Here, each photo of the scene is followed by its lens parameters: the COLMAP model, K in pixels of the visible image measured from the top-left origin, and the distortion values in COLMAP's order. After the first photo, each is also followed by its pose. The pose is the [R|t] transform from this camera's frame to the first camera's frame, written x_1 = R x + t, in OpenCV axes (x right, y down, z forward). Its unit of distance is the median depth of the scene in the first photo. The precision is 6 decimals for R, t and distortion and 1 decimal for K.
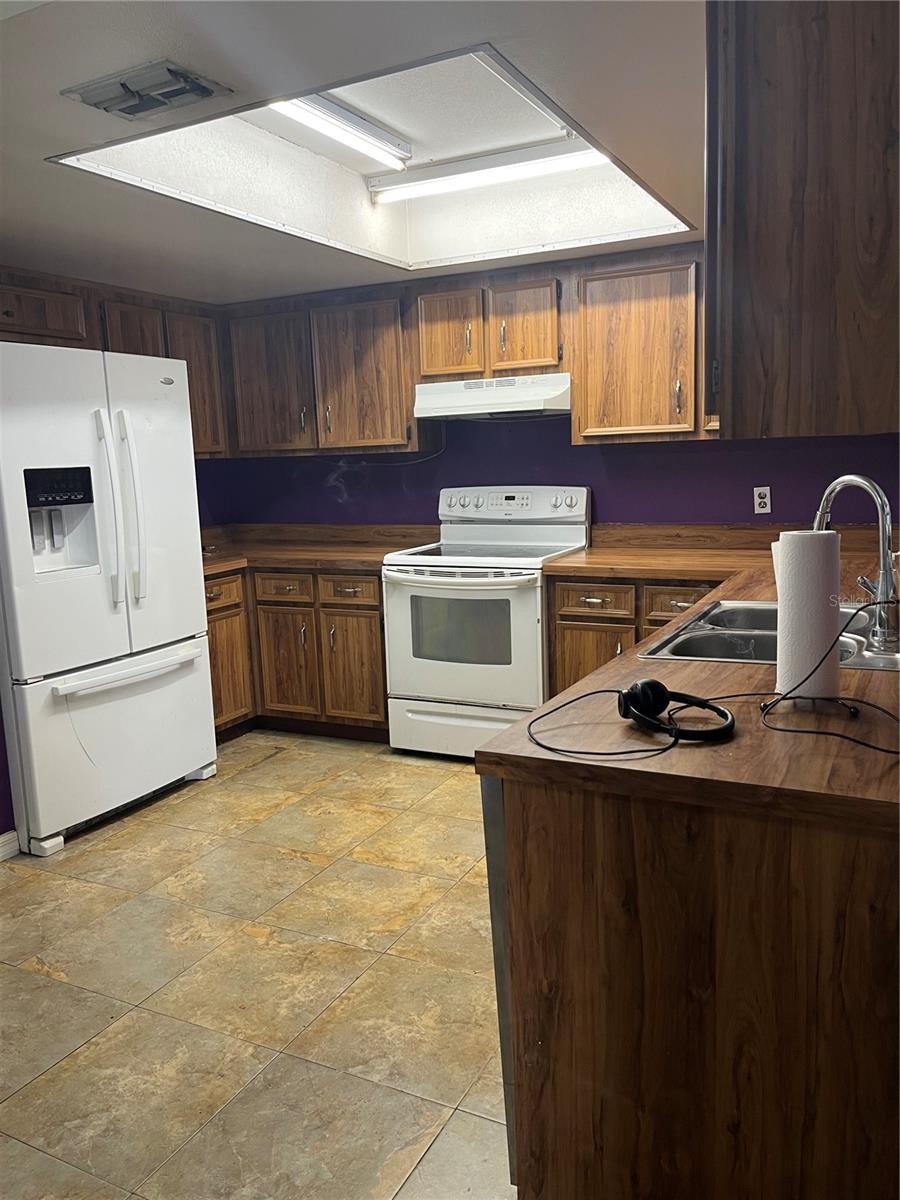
lens RADIAL K [[908.9, 0, 455.2], [0, 908.9, 604.9], [0, 0, 1]] dist [0.066881, -0.094932]
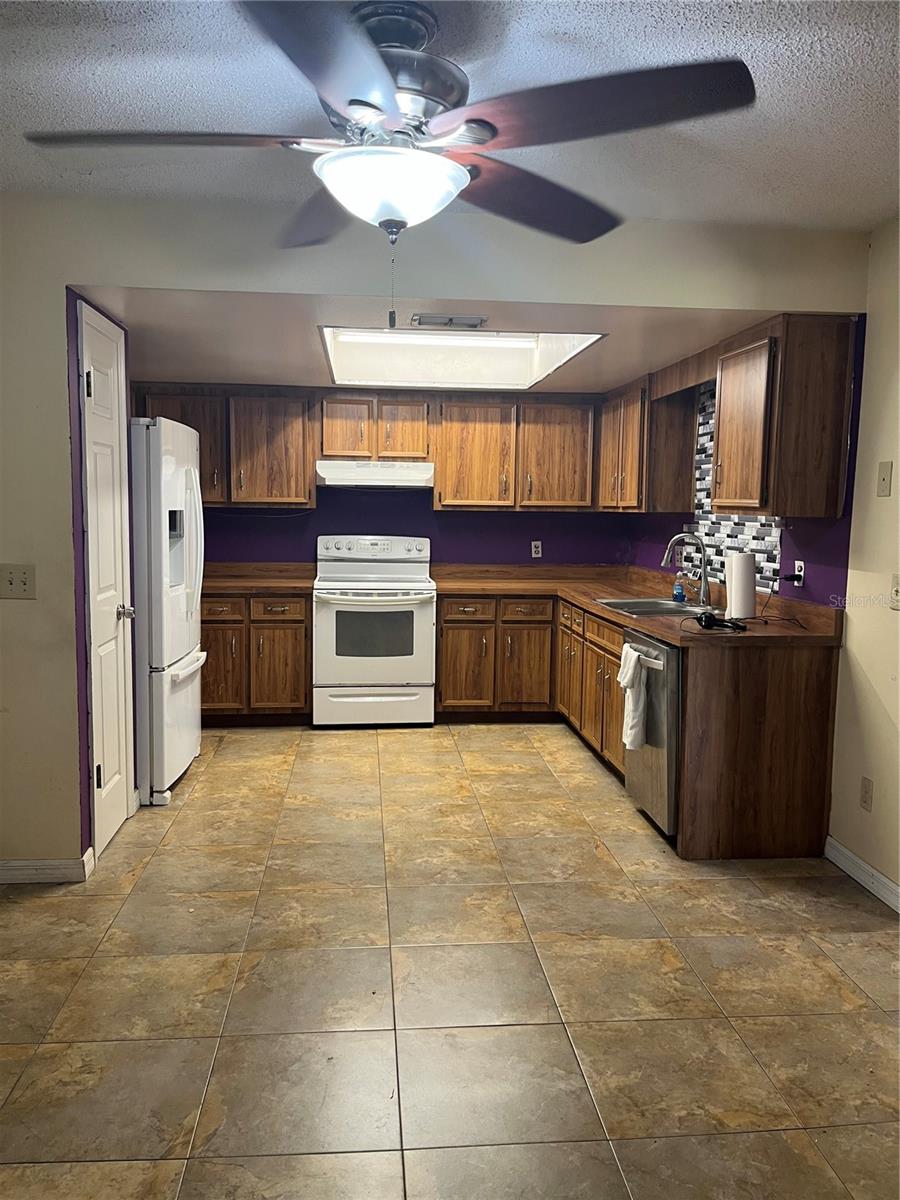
lens RADIAL K [[905.2, 0, 450.0], [0, 905.2, 600.0], [0, 0, 1]] dist [0.062778, -0.115029]
pose [[0.843345, -0.005410, 0.537346, -0.654899], [0.044808, 0.997175, -0.060287, 0.065480], [-0.535502, 0.074920, 0.841205, -0.266667]]
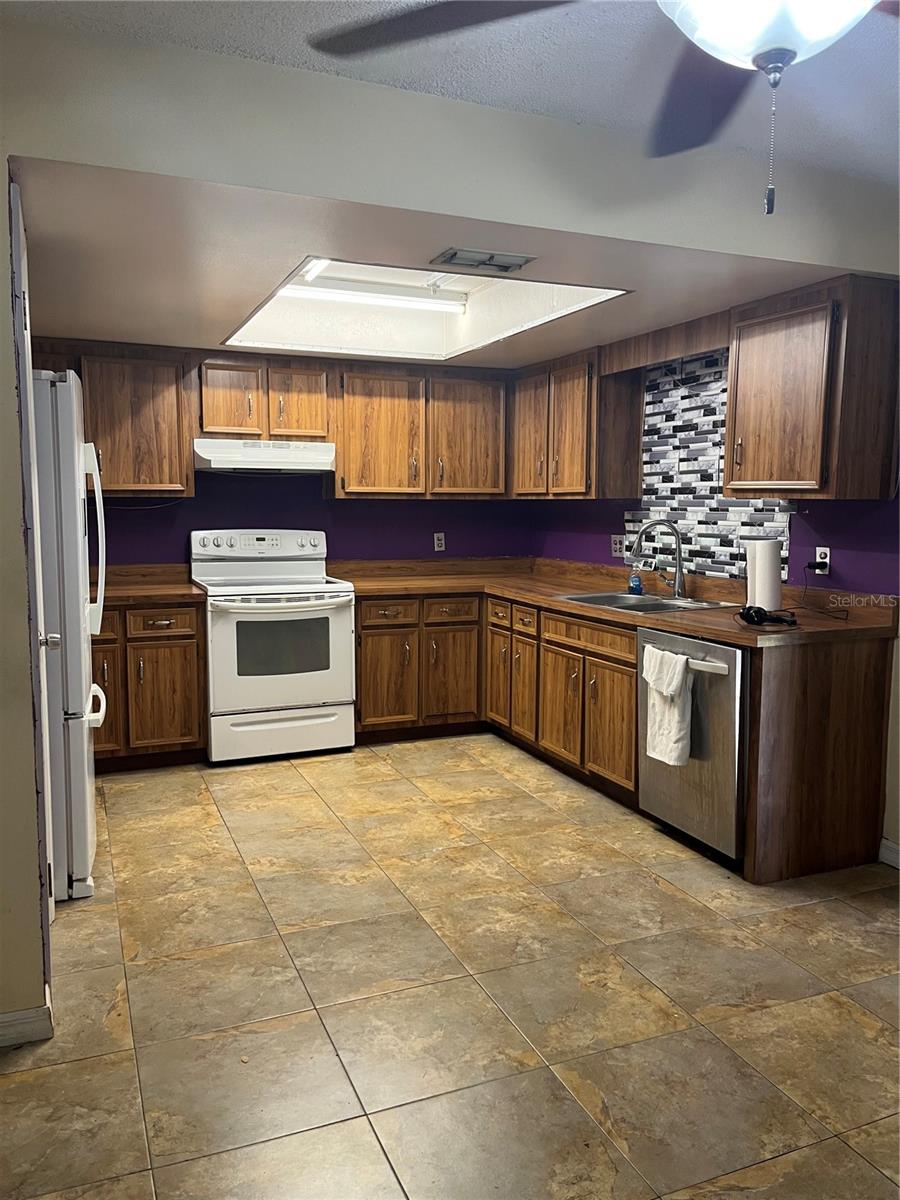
lens RADIAL K [[908.9, 0, 455.2], [0, 908.9, 604.9], [0, 0, 1]] dist [0.066881, -0.094932]
pose [[0.645388, -0.044867, 0.762536, -0.756028], [0.098836, 0.994787, -0.025119, 0.025350], [-0.757434, 0.091577, 0.646458, 0.045003]]
